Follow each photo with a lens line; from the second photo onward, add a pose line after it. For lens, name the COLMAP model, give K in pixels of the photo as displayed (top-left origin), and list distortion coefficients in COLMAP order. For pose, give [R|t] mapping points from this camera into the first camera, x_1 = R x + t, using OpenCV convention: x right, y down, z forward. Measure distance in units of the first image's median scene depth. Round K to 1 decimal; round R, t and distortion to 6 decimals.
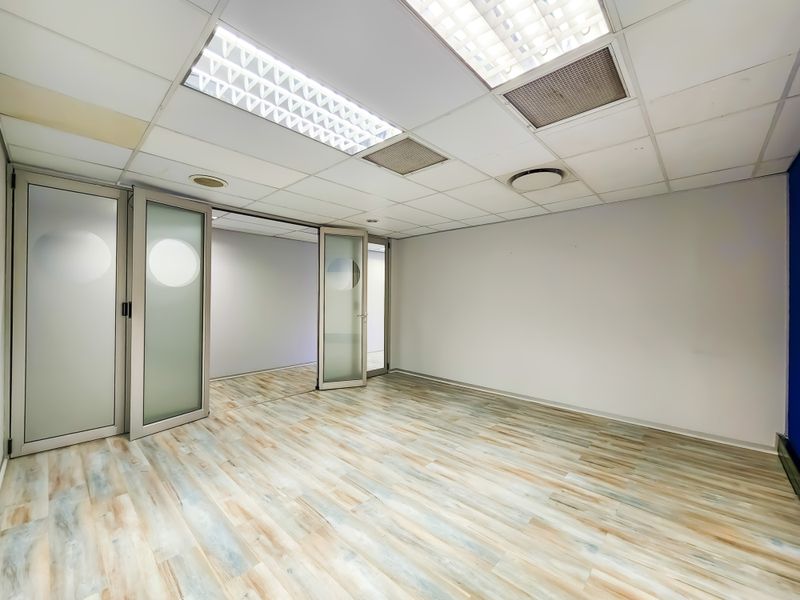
lens RADIAL K [[323.8, 0, 404.9], [0, 323.8, 297.8], [0, 0, 1]] dist [-0.010867, 0.000113]
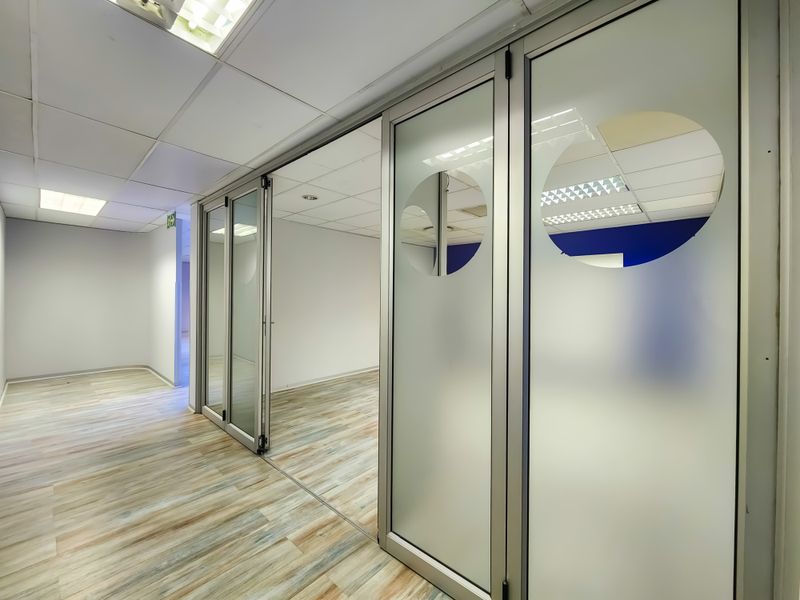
lens RADIAL K [[323.8, 0, 404.9], [0, 323.8, 297.8], [0, 0, 1]] dist [-0.010867, 0.000113]
pose [[-0.021061, -0.010556, 0.999722, -0.904835], [-0.015734, 0.999824, 0.010226, -0.005661], [-0.999654, -0.015514, -0.021223, 0.813009]]
